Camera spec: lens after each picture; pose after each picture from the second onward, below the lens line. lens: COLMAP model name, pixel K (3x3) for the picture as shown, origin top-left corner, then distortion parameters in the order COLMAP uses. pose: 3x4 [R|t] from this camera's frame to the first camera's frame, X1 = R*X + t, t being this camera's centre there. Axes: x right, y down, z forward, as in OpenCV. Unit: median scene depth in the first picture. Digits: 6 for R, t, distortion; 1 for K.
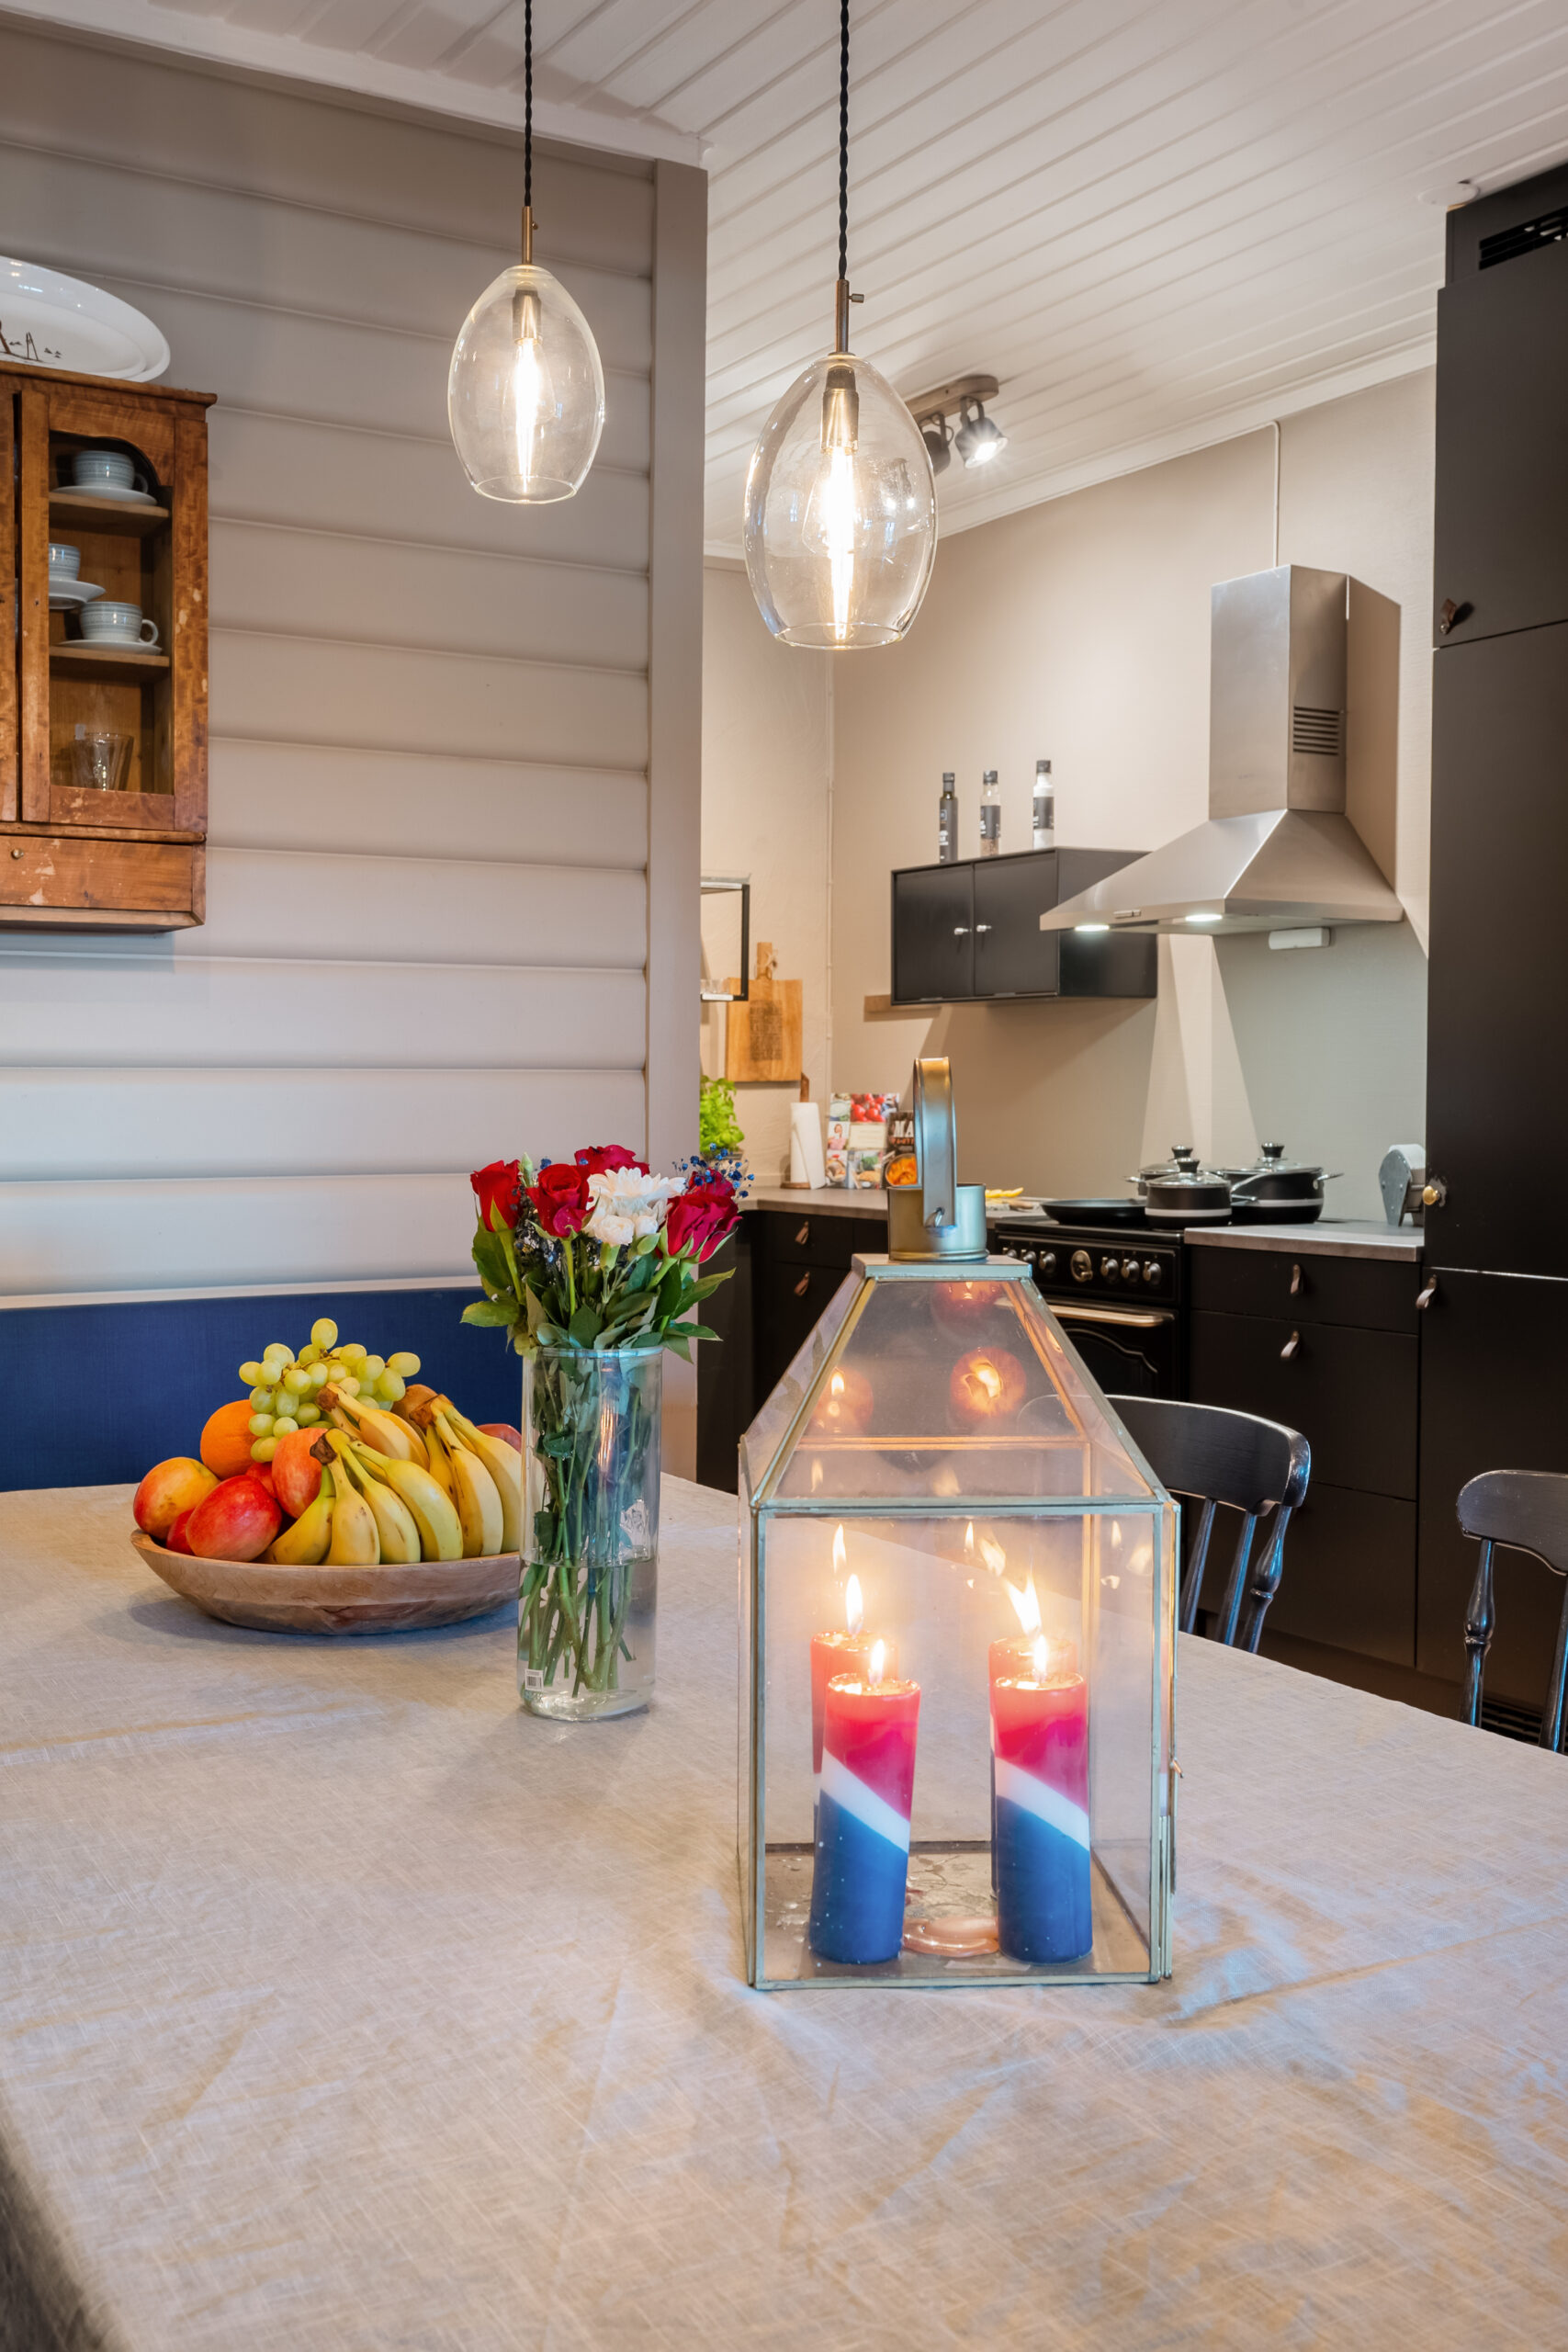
lens RADIAL K [[2328.5, 0, 784.0], [0, 2328.5, 1176.0], [0, 0, 1]] dist [0.008040, 0.000582]
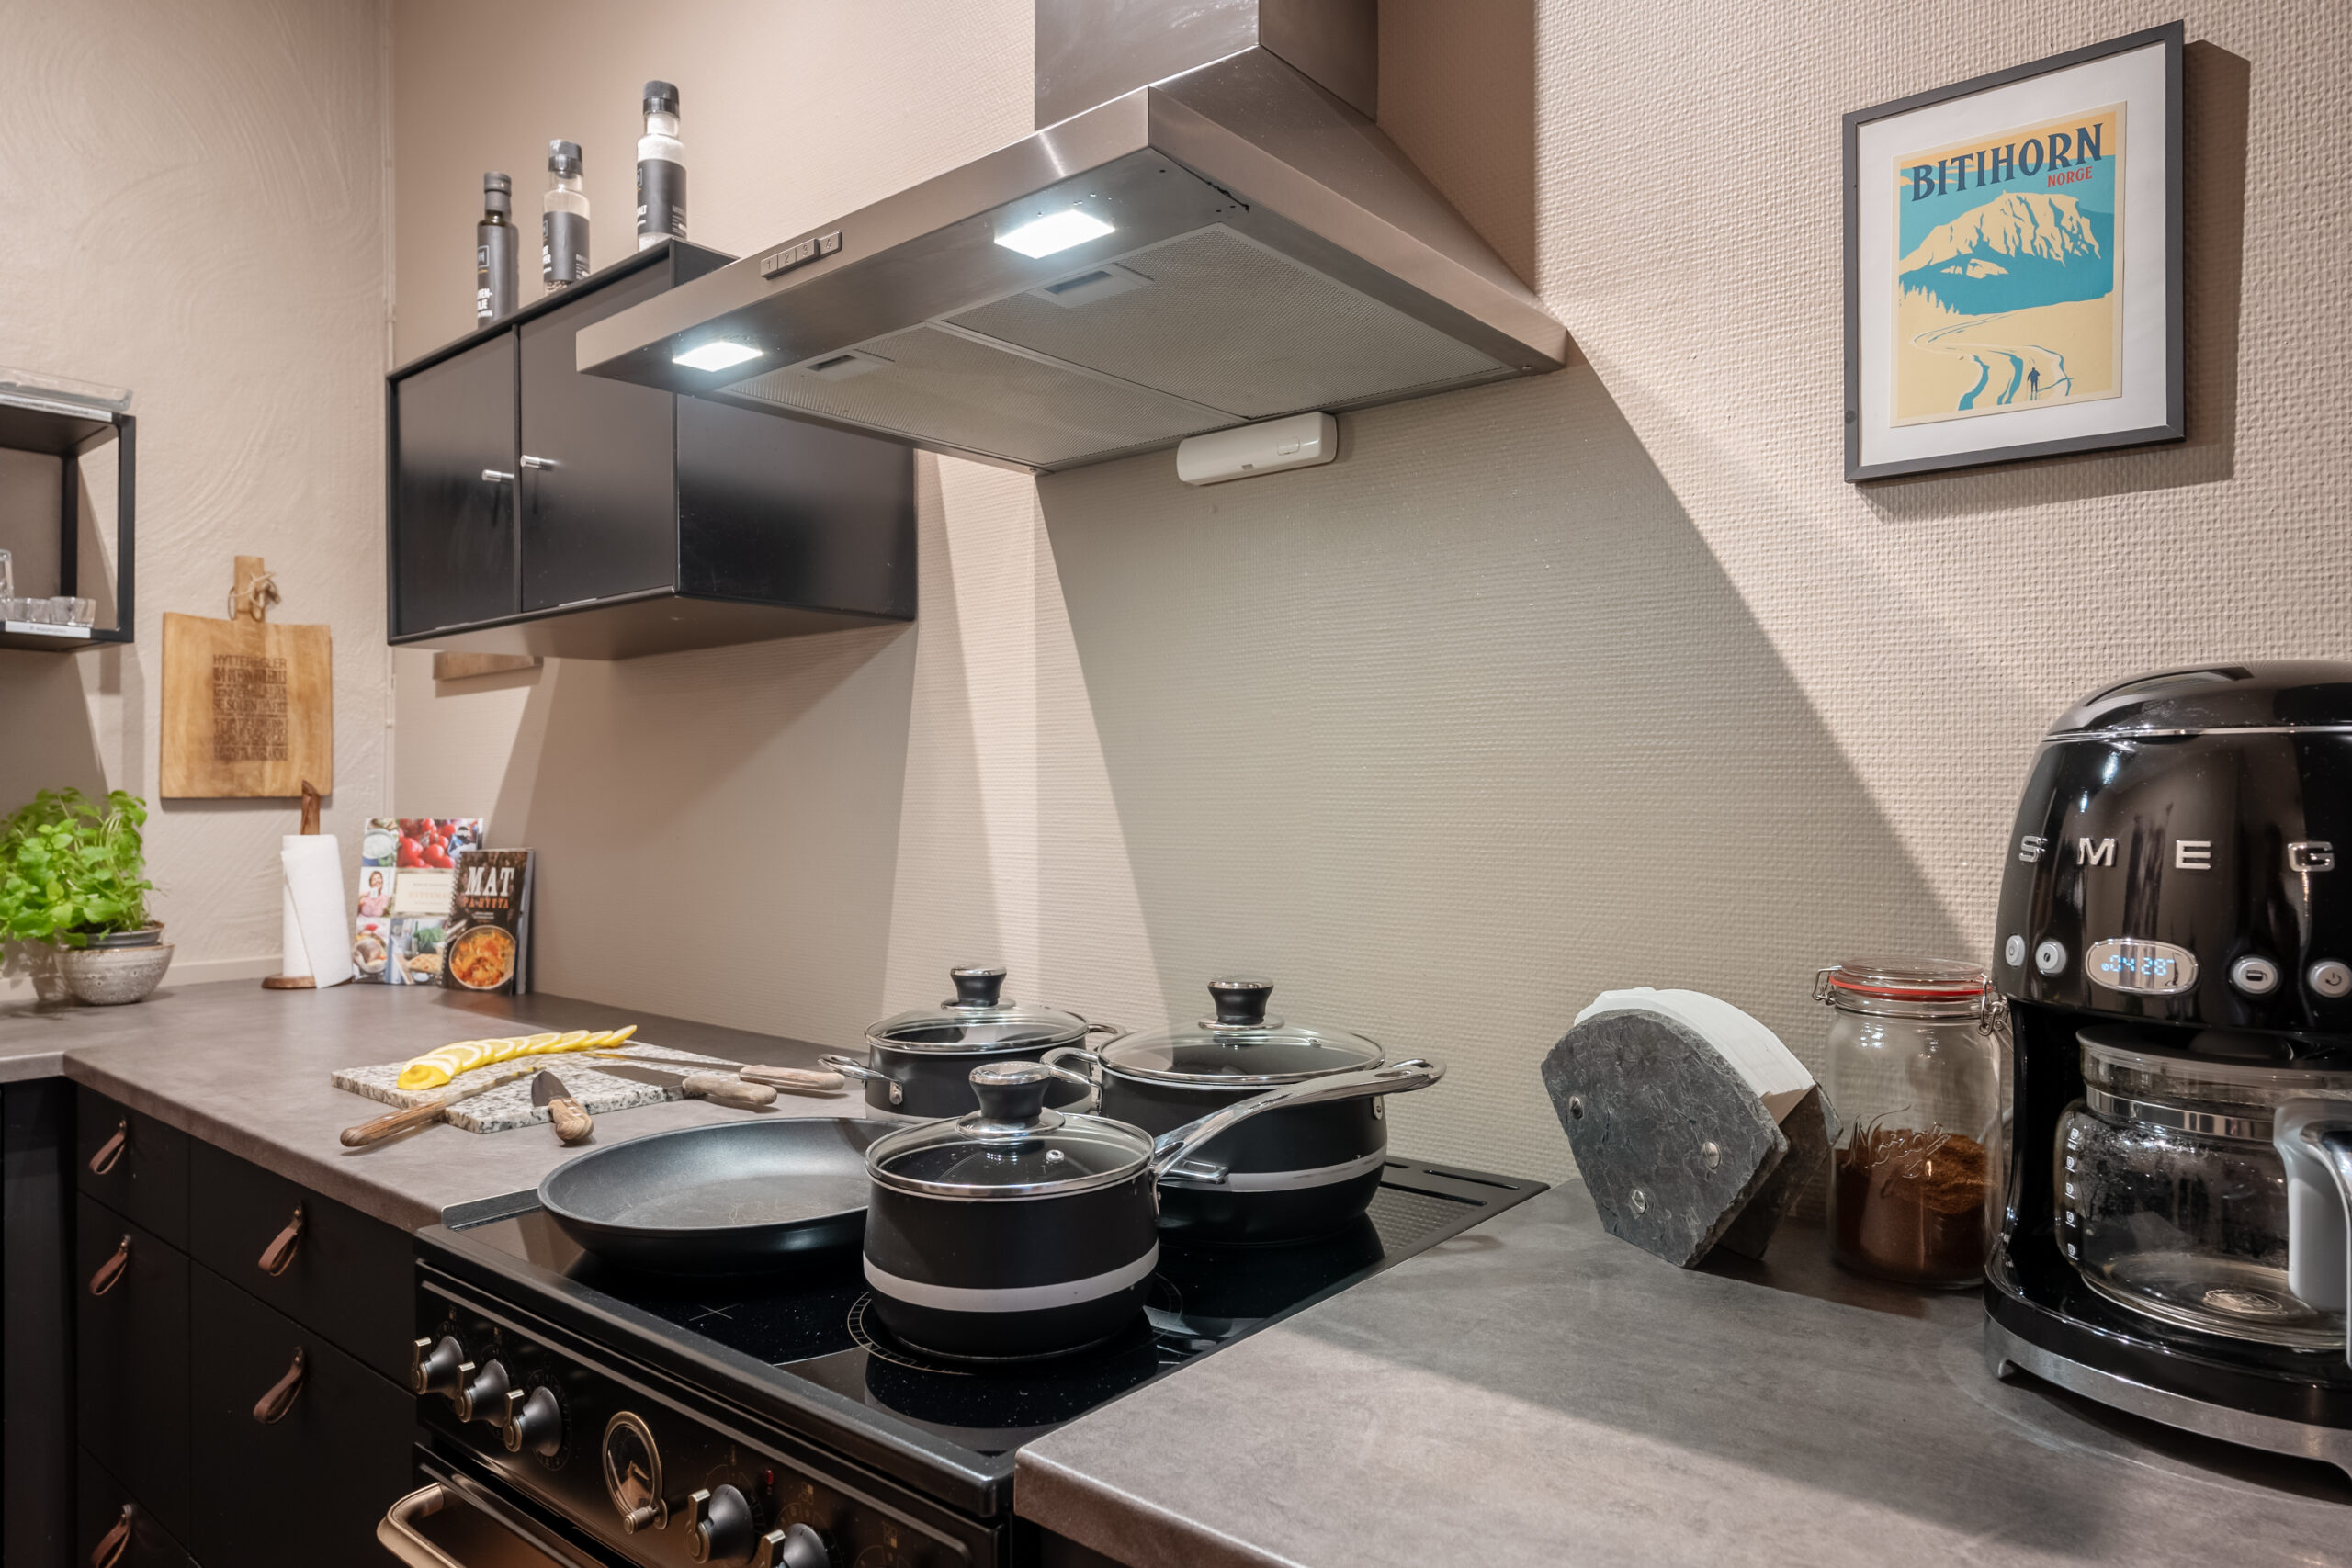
lens RADIAL K [[1446.9, 0, 1176.0], [0, 1446.9, 784.0], [0, 0, 1]] dist [-0.062270, -0.000001]
pose [[0.949789, -0.000597, 0.312890, 0.102007], [0.015177, 0.998909, -0.044162, -0.025576], [-0.312522, 0.046693, 0.948762, 0.608598]]
